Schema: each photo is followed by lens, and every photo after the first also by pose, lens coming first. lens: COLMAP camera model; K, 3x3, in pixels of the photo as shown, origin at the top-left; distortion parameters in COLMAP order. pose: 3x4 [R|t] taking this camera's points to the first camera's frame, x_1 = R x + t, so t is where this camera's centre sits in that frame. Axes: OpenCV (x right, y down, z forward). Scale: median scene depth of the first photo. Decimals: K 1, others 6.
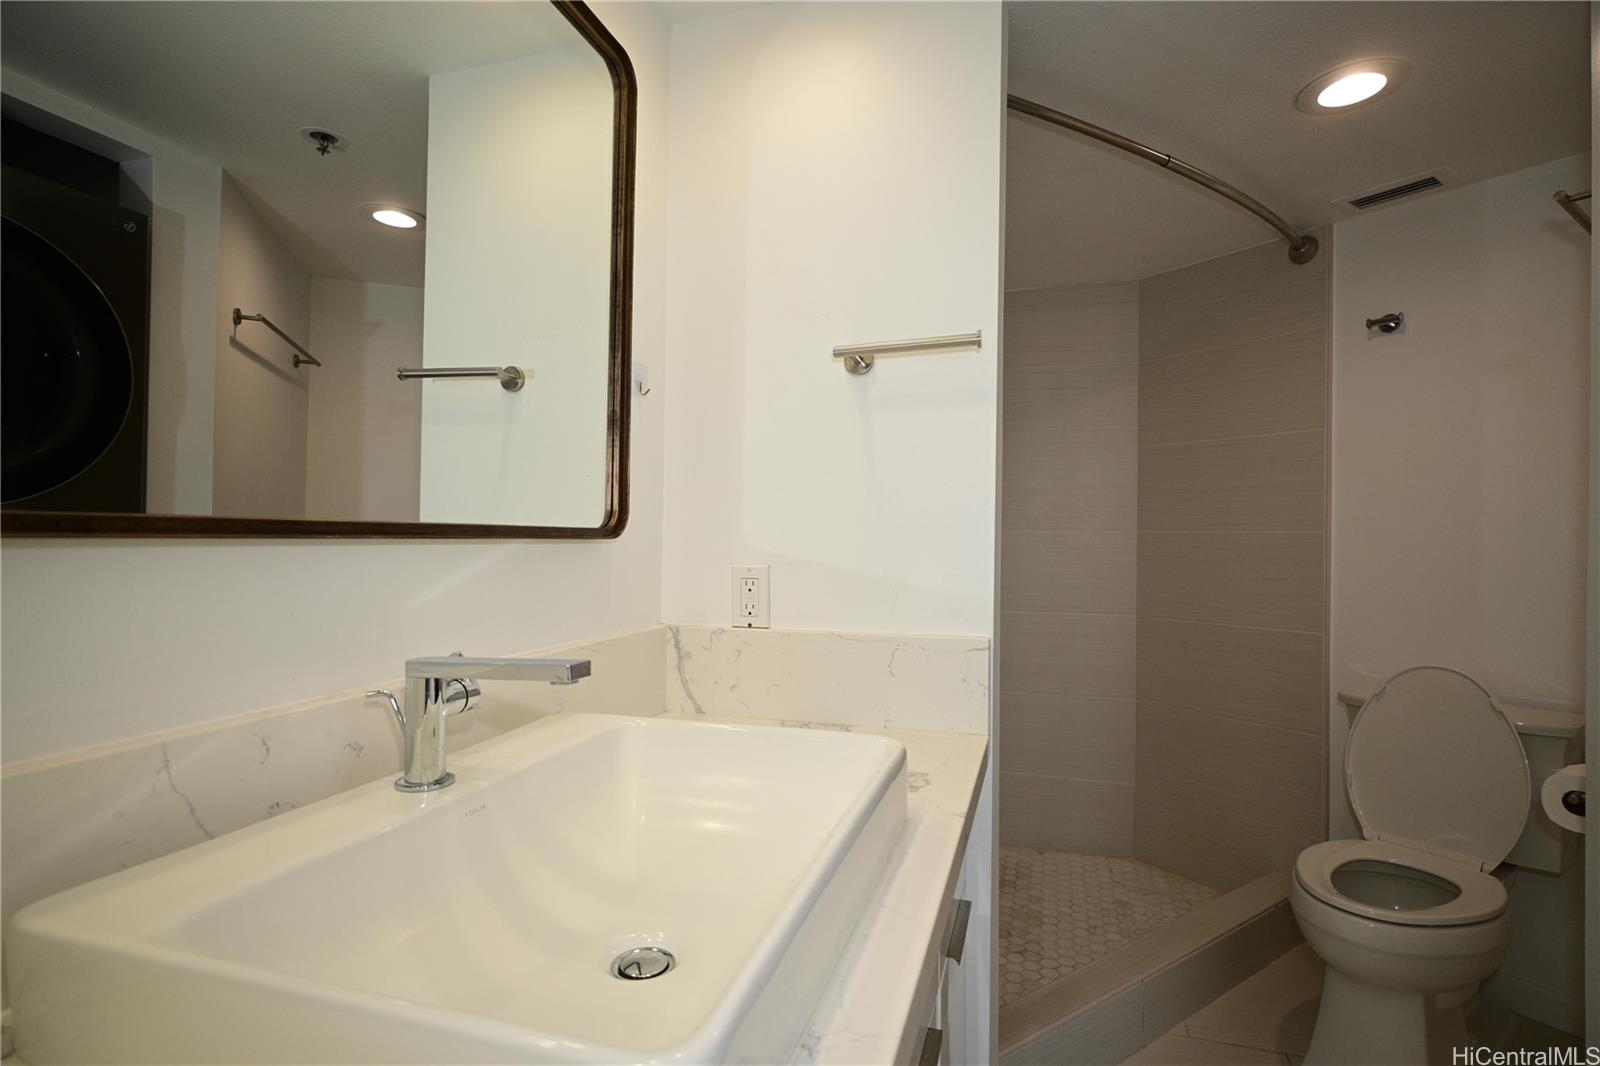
lens RADIAL K [[797.1, 0, 790.4], [0, 797.1, 532.1], [0, 0, 1]] dist [0.001349, 0.000665]
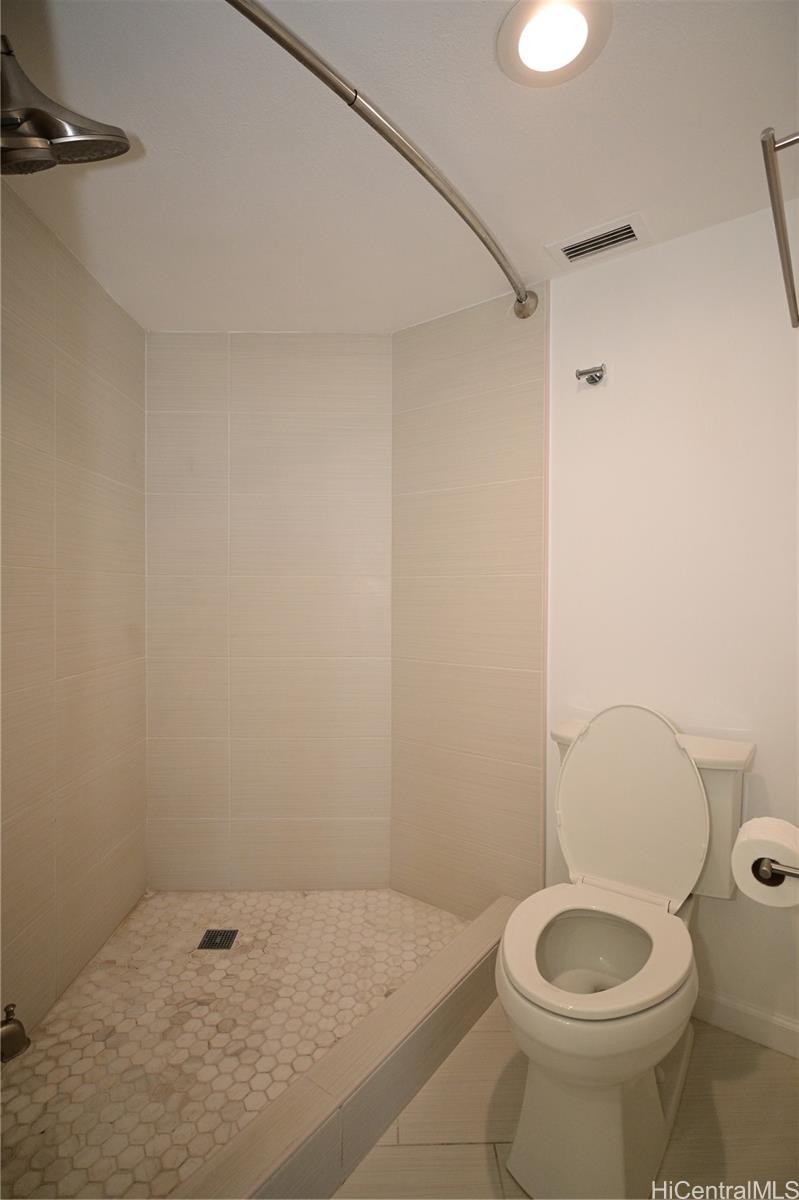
lens RADIAL K [[597.9, 0, 403.7], [0, 597.9, 598.4], [0, 0, 1]] dist [0.001349, 0.000665]
pose [[0.947980, -0.010949, 0.318142, 0.259948], [0.004313, 0.999758, 0.021557, 0.013624], [-0.318302, -0.019063, 0.947798, 0.330082]]
